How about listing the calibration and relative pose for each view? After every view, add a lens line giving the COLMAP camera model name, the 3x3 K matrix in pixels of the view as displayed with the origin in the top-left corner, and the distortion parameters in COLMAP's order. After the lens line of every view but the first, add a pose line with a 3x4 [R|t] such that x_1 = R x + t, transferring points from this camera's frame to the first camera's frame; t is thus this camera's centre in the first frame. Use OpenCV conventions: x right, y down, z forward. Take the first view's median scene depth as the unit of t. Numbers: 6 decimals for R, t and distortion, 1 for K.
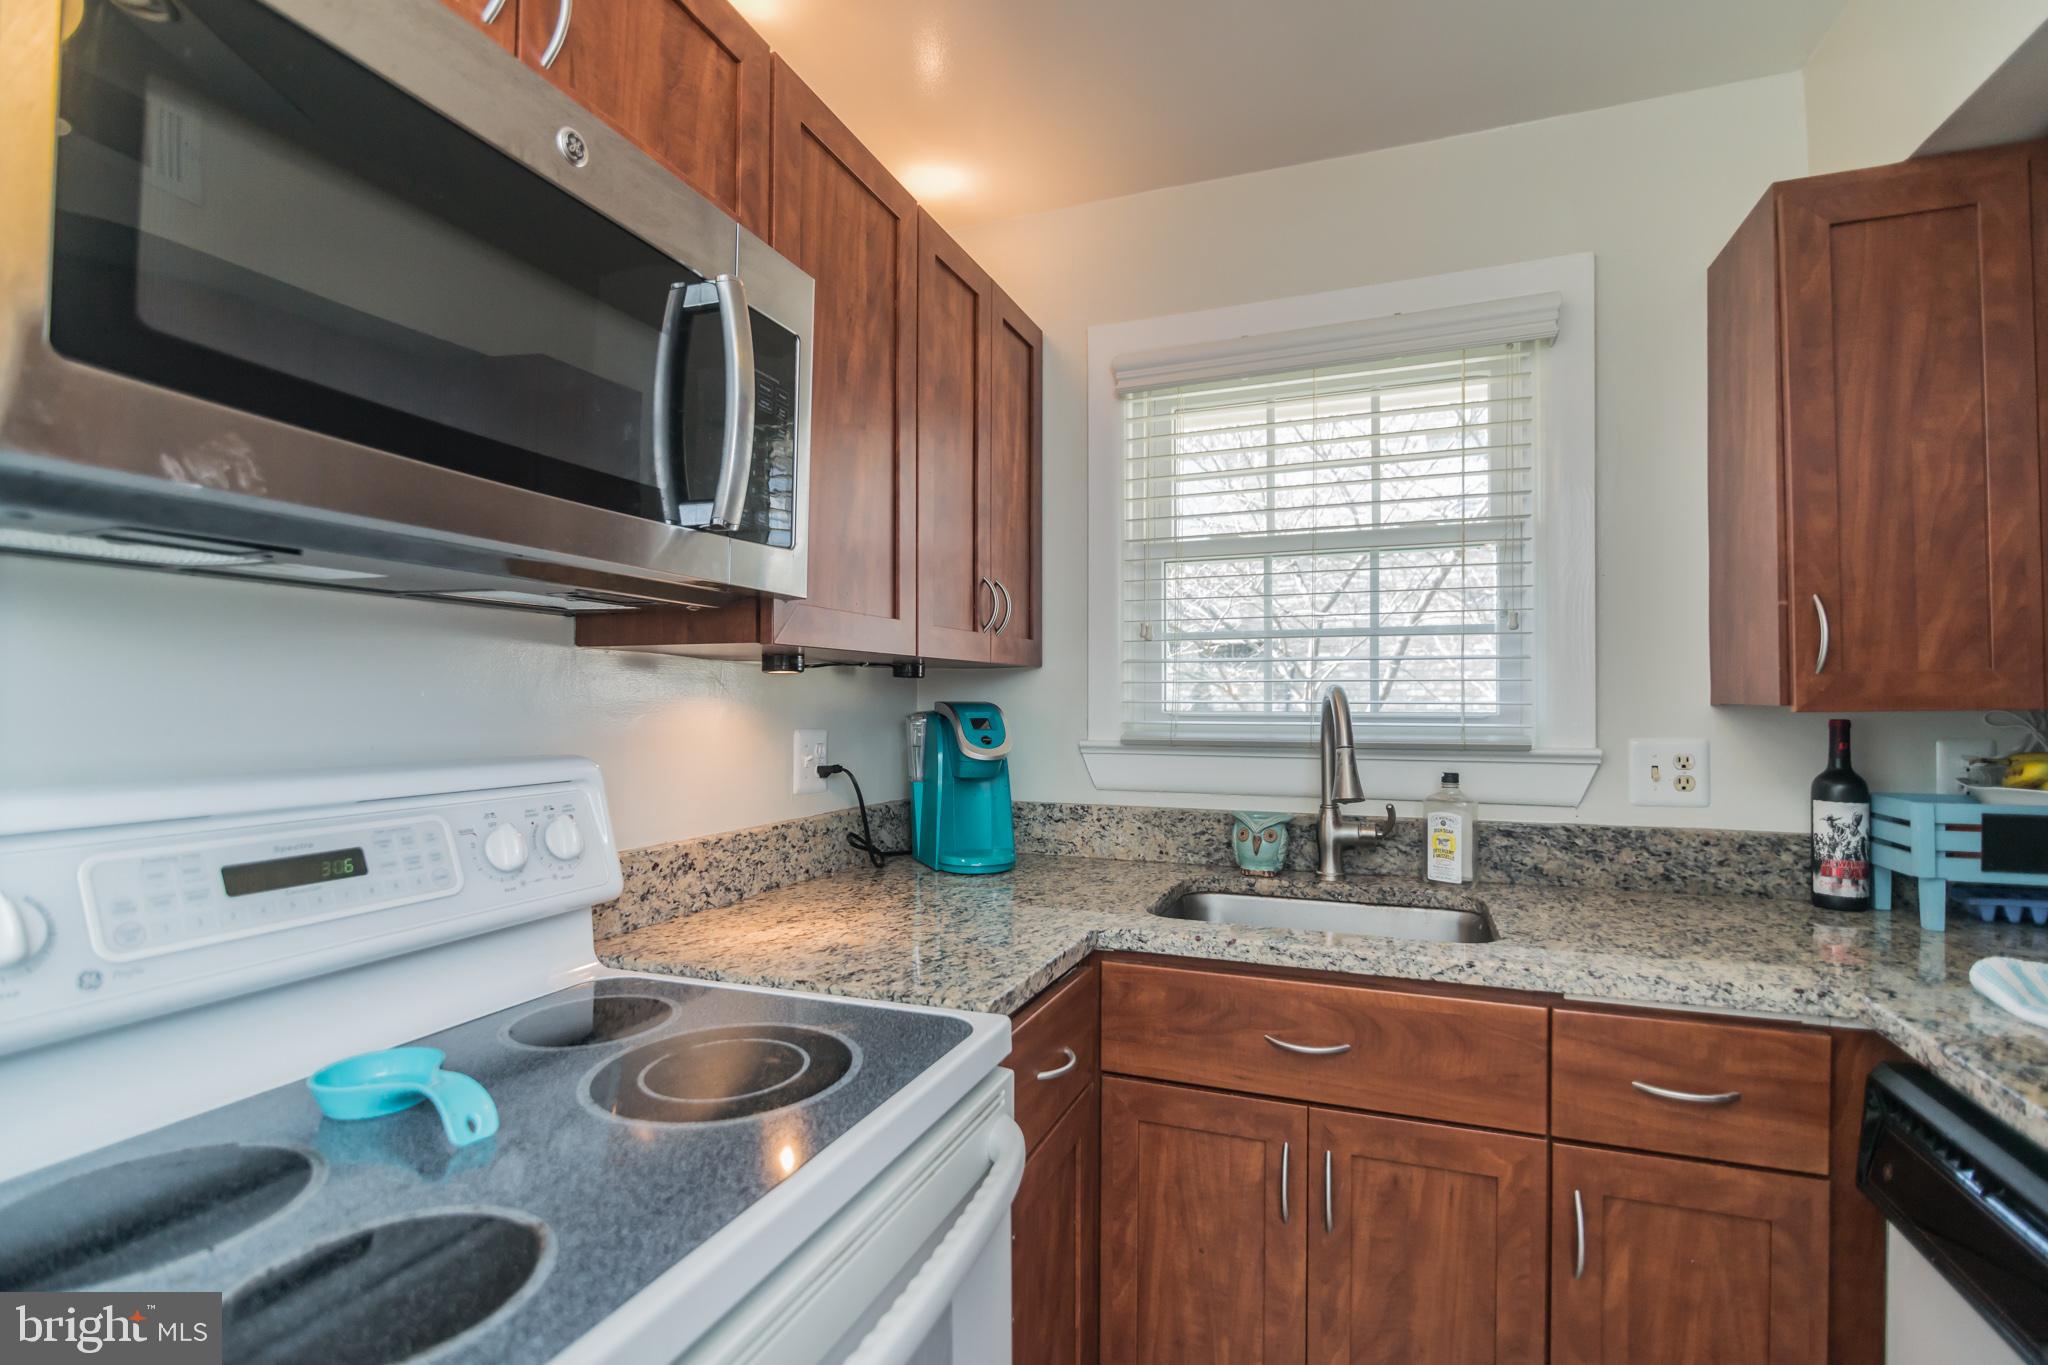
lens RADIAL K [[947.7, 0, 1022.3], [0, 947.7, 700.5], [0, 0, 1]] dist [-0.015653, -0.000099]
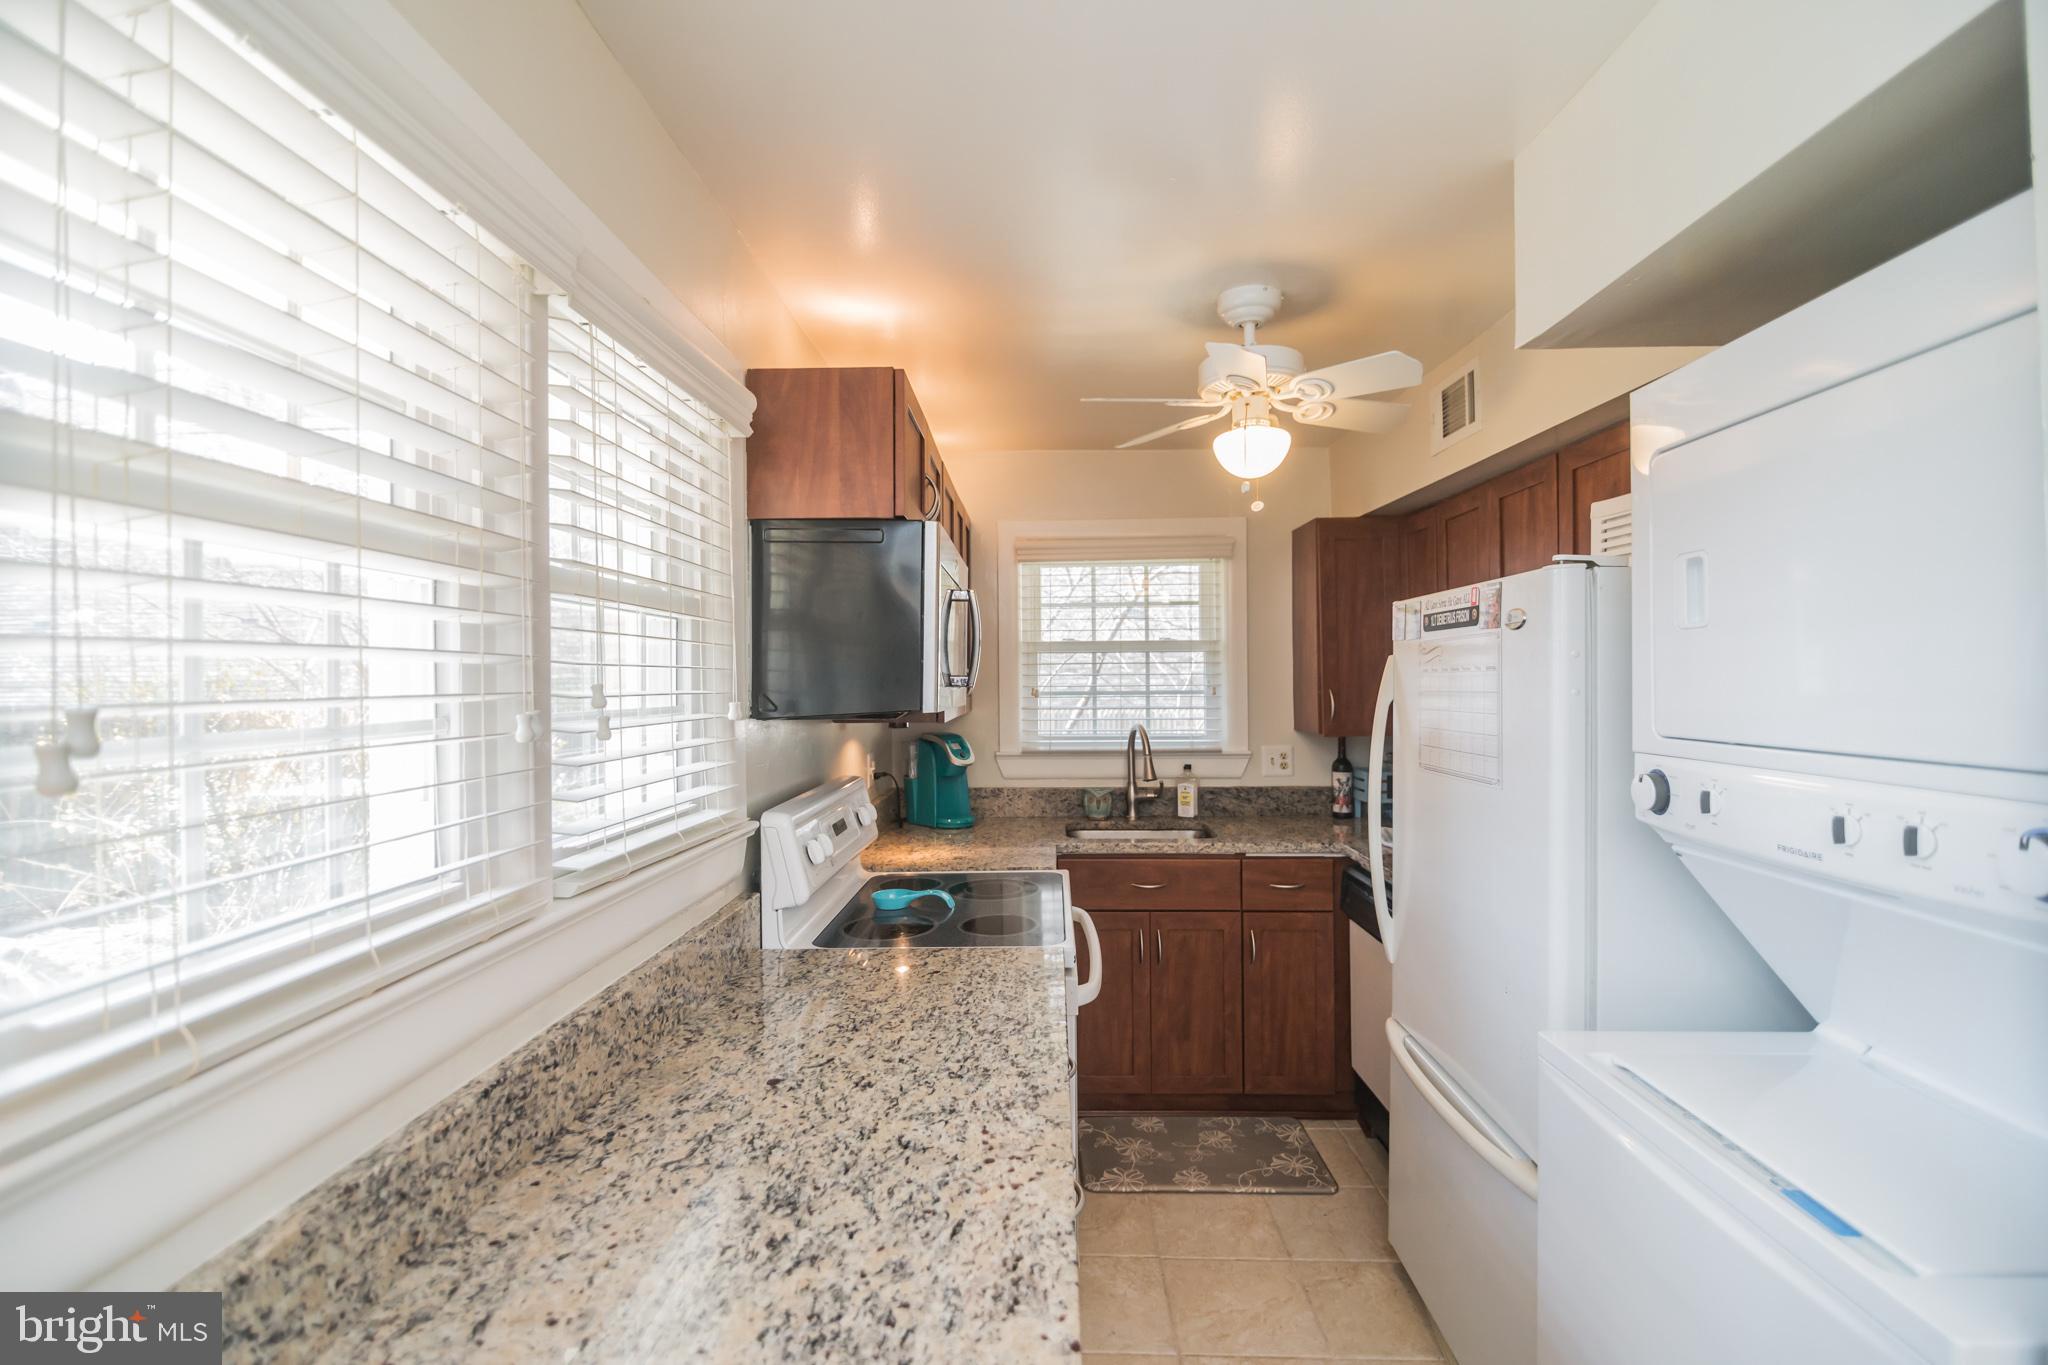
lens RADIAL K [[914.6, 0, 1024.0], [0, 914.6, 682.5], [0, 0, 1]] dist [0.000393, -0.000014]
pose [[0.941015, -0.007217, 0.338289, -0.574031], [0.007507, 0.999972, 0.000451, -0.109306], [-0.338282, 0.002115, 0.941042, -0.785302]]
